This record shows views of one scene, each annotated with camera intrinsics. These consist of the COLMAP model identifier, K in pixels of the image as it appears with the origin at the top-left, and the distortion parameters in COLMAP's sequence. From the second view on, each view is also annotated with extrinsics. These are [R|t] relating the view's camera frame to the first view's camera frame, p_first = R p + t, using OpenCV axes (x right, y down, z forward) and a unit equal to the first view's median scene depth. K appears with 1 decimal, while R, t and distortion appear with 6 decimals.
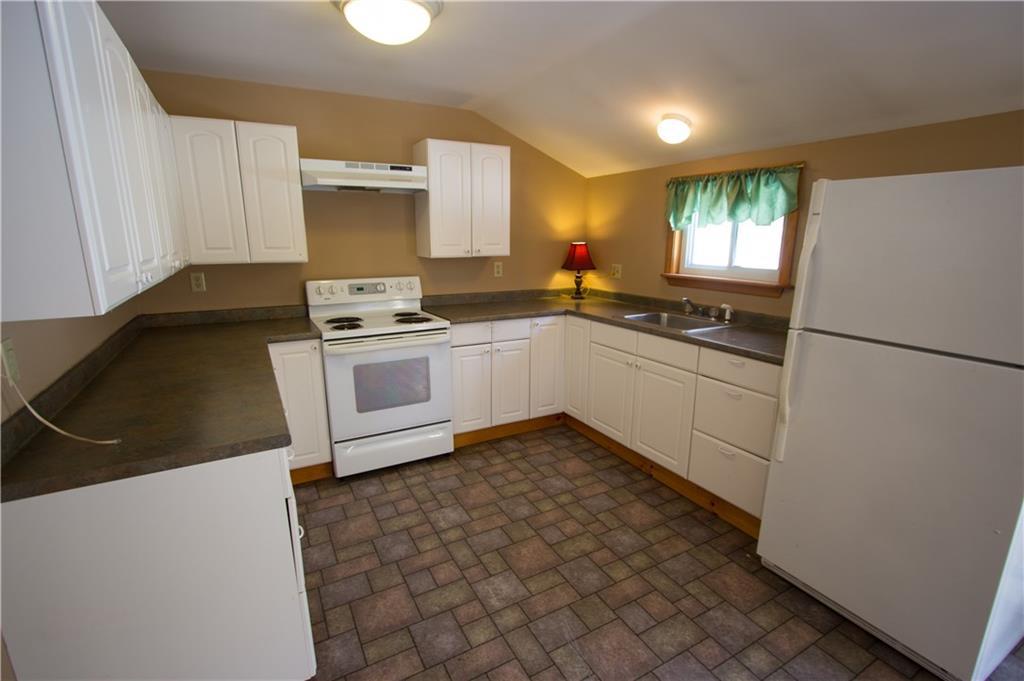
lens RADIAL K [[479.3, 0, 496.7], [0, 479.3, 338.9], [0, 0, 1]] dist [-0.013427, 0.002394]
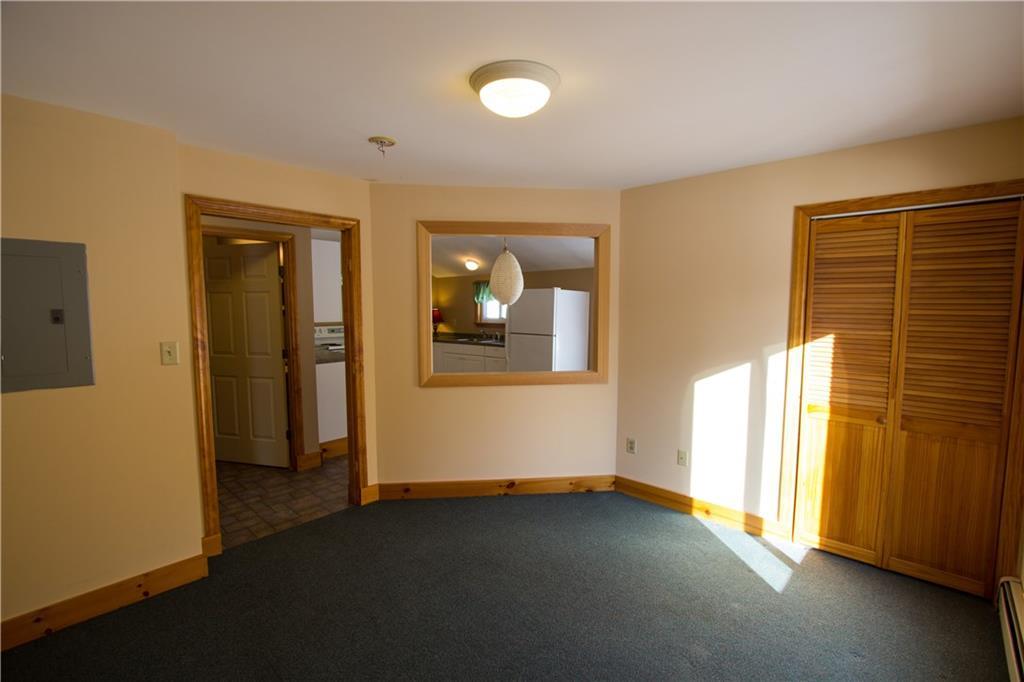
lens RADIAL K [[479.3, 0, 522.1], [0, 479.3, 347.6], [0, 0, 1]] dist [-0.013427, 0.002394]
pose [[0.933763, -0.028671, 0.356741, -0.270995], [0.073848, 0.990771, -0.113667, 0.276484], [-0.350189, 0.132483, 0.927263, -1.247697]]
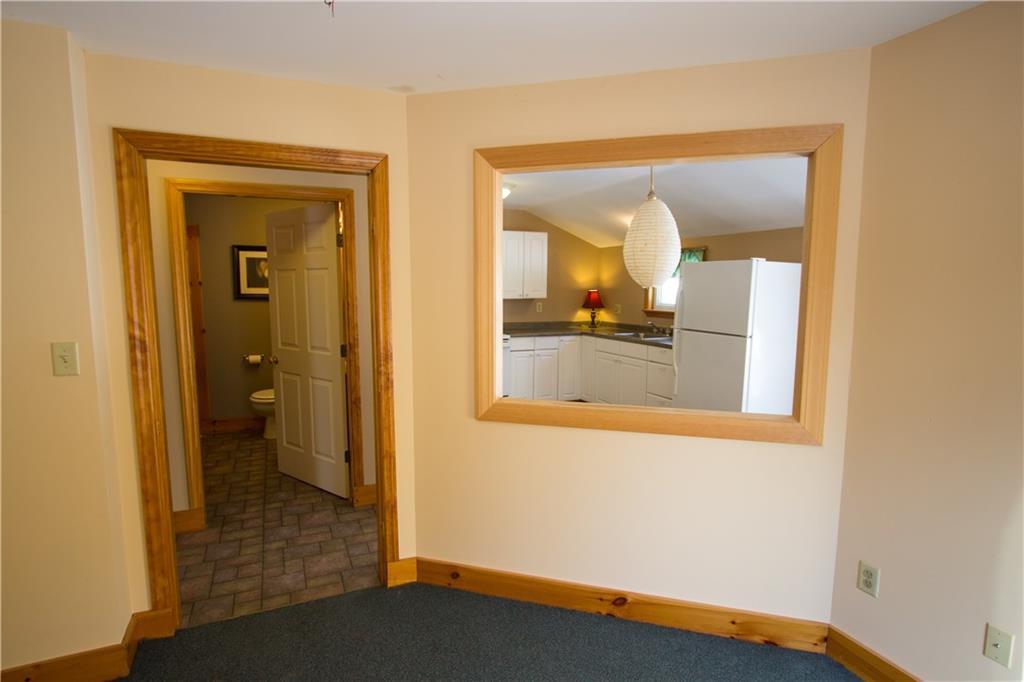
lens RADIAL K [[559.3, 0, 508.1], [0, 559.3, 349.0], [0, 0, 1]] dist [-0.006382, -0.000473]
pose [[0.998540, 0.011151, -0.052860, 0.000690], [-0.016243, 0.995161, -0.096902, 0.196069], [0.051524, 0.097619, 0.993889, -0.923637]]
